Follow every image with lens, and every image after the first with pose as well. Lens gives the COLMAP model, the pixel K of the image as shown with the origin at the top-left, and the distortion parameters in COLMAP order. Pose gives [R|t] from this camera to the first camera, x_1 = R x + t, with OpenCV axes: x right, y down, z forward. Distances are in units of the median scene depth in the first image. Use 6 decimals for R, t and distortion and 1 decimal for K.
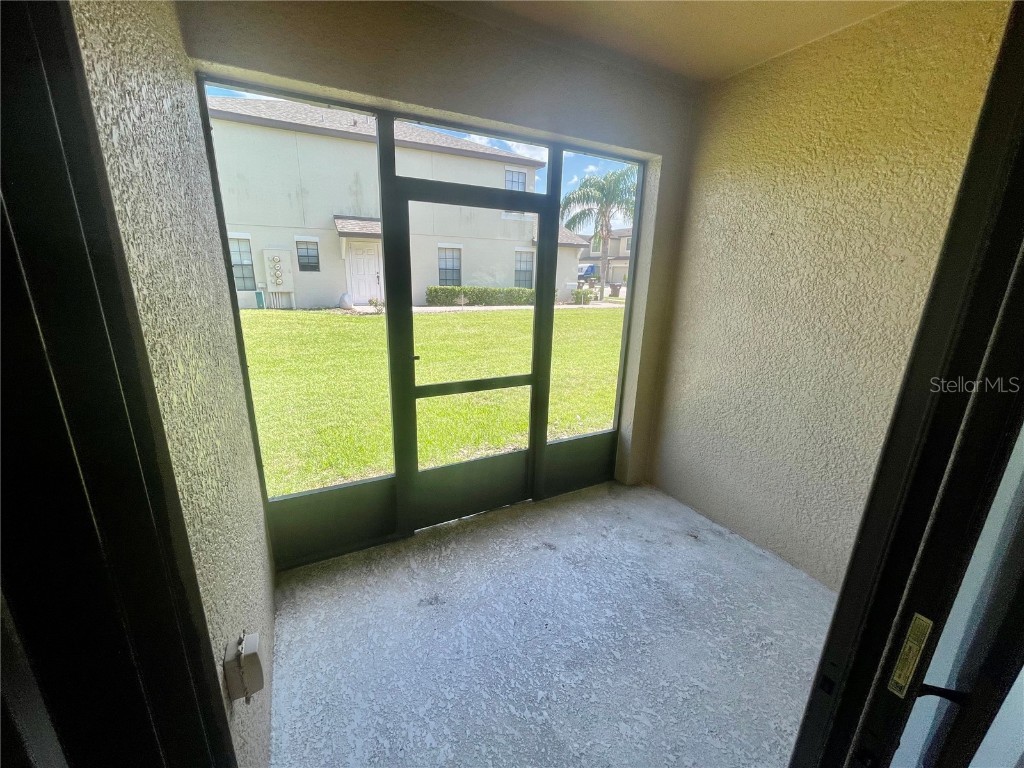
lens RADIAL K [[413.9, 0, 505.9], [0, 413.9, 383.4], [0, 0, 1]] dist [-0.002114, -0.000228]
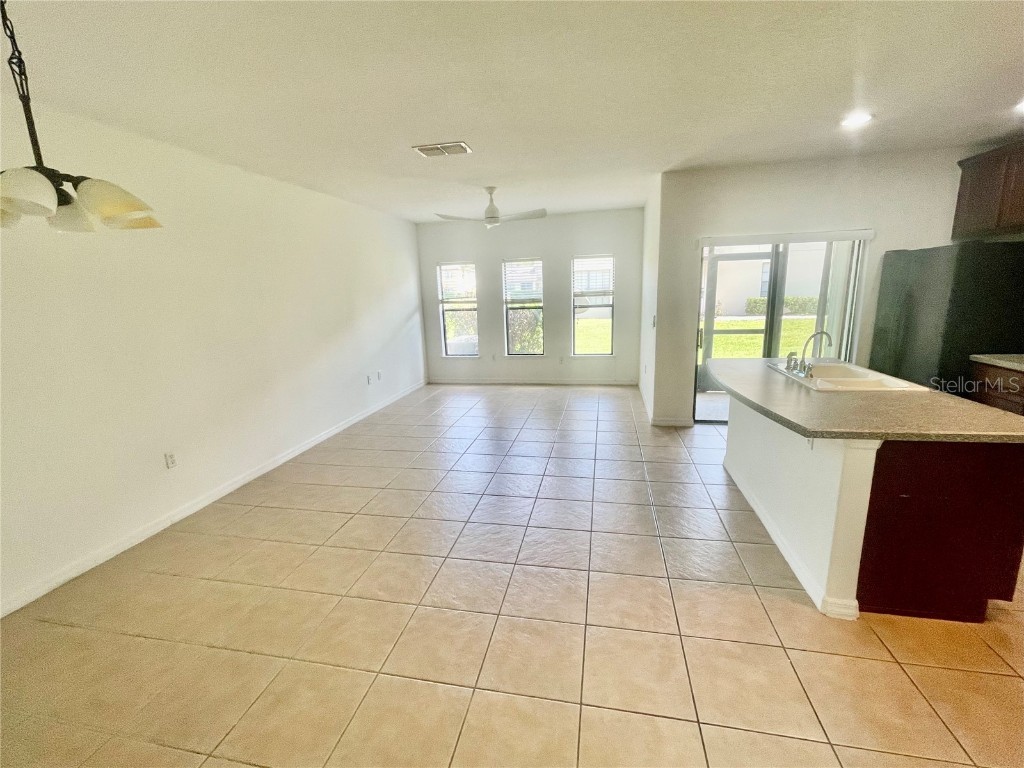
lens RADIAL K [[448.8, 0, 511.6], [0, 448.8, 388.8], [0, 0, 1]] dist [-0.000333, 0.000079]
pose [[0.774673, 0.090041, -0.625919, 0.113633], [-0.118498, 0.992947, -0.003821, 0.100914], [0.621160, 0.077130, 0.779879, -0.373280]]
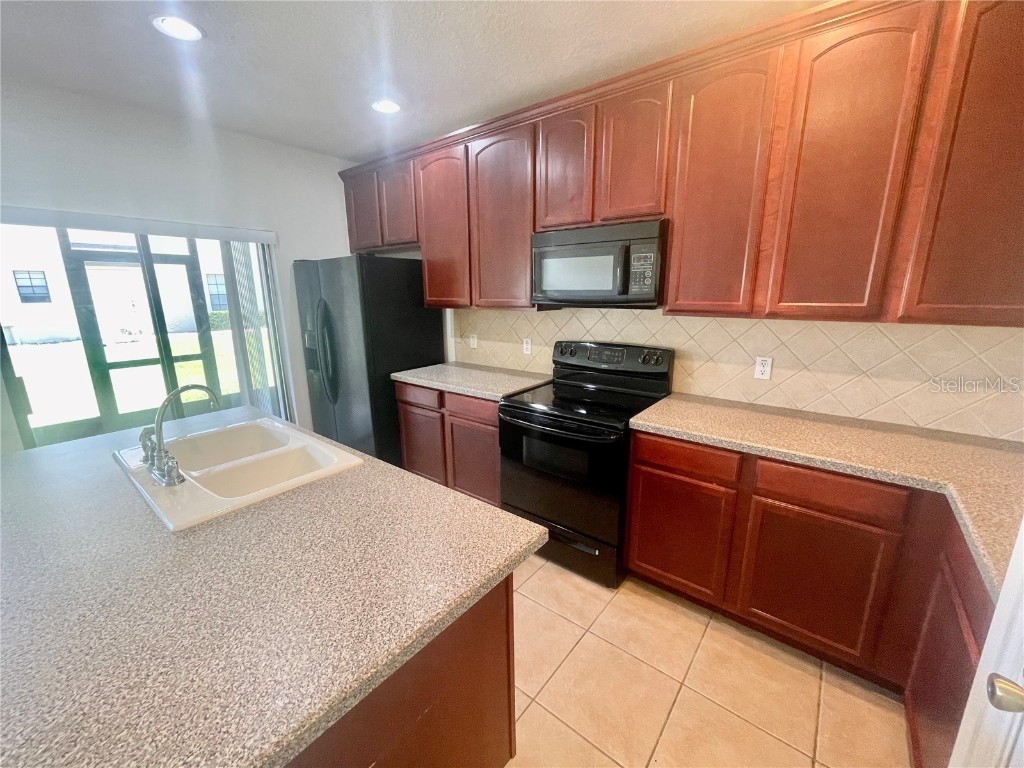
lens RADIAL K [[413.9, 0, 509.1], [0, 413.9, 386.5], [0, 0, 1]] dist [-0.002114, -0.000228]
pose [[0.918523, -0.118730, 0.377119, 0.128209], [0.132700, 0.991093, -0.011178, 0.066398], [-0.372433, 0.060311, 0.926097, -0.239344]]
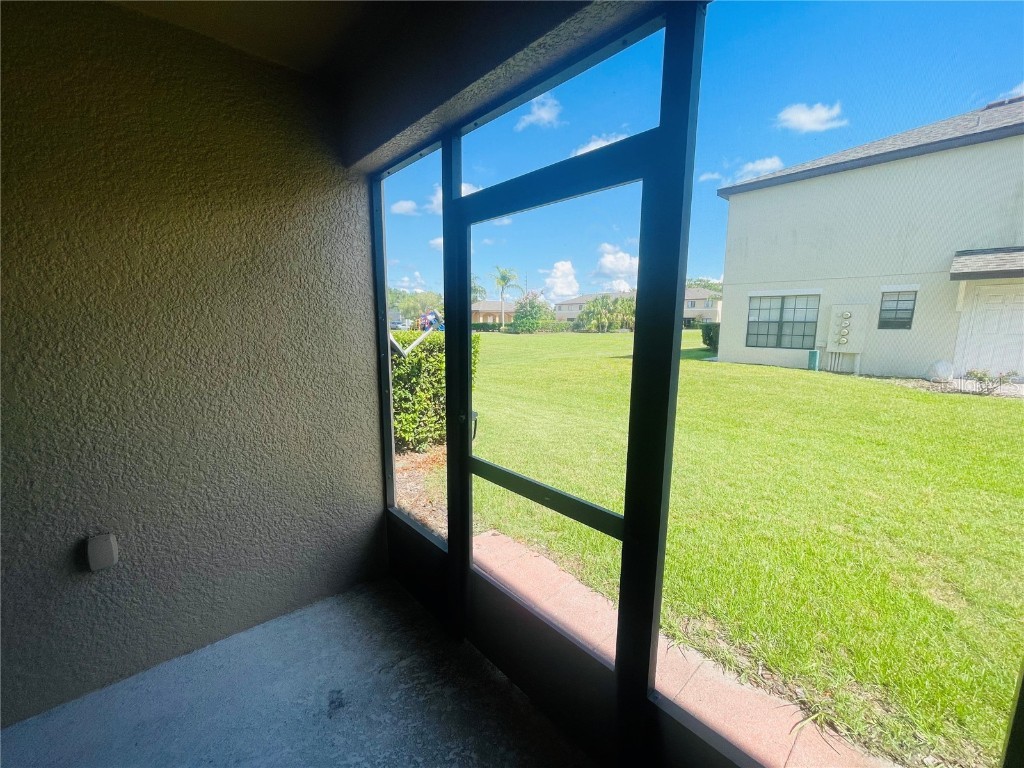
lens RADIAL K [[413.9, 0, 512.2], [0, 413.9, 389.1], [0, 0, 1]] dist [-0.002114, -0.000228]
pose [[0.261764, 0.135978, -0.955505, 0.098094], [-0.255758, 0.964404, 0.067179, -0.034949], [0.930628, 0.226793, 0.287223, 0.152264]]
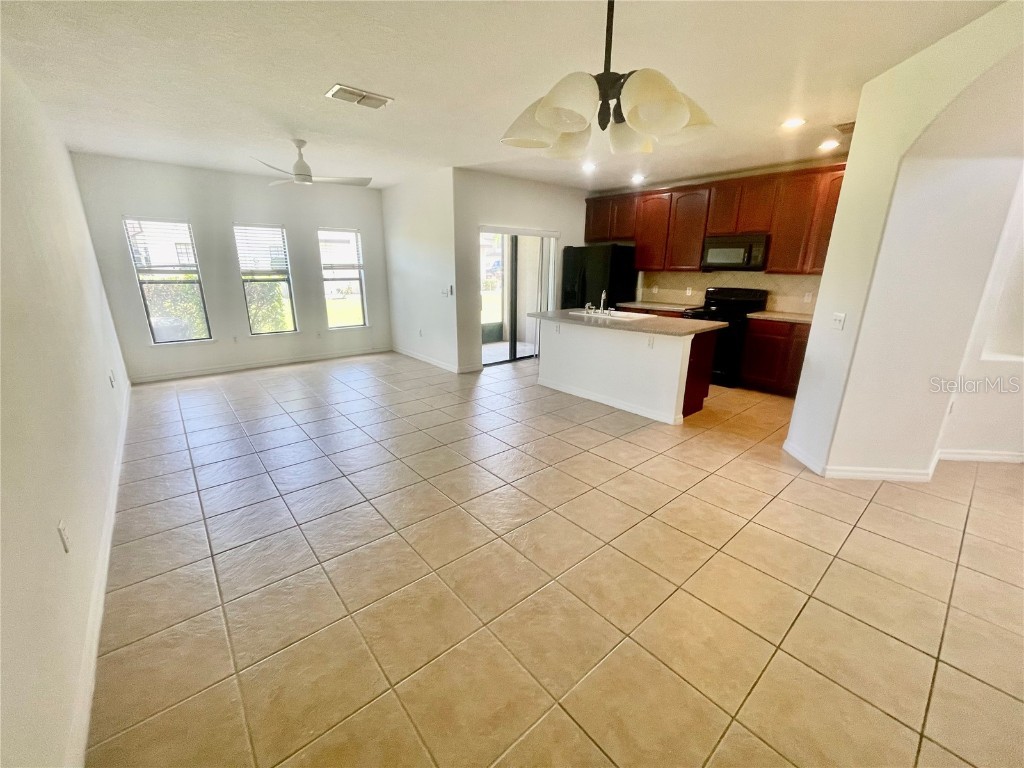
lens RADIAL K [[413.9, 0, 511.9], [0, 413.9, 384.0], [0, 0, 1]] dist [-0.002114, -0.000228]
pose [[0.974453, -0.076707, 0.211087, -0.072225], [0.073882, 0.997041, 0.021245, 0.122080], [-0.212092, -0.005107, 0.977236, -0.442456]]
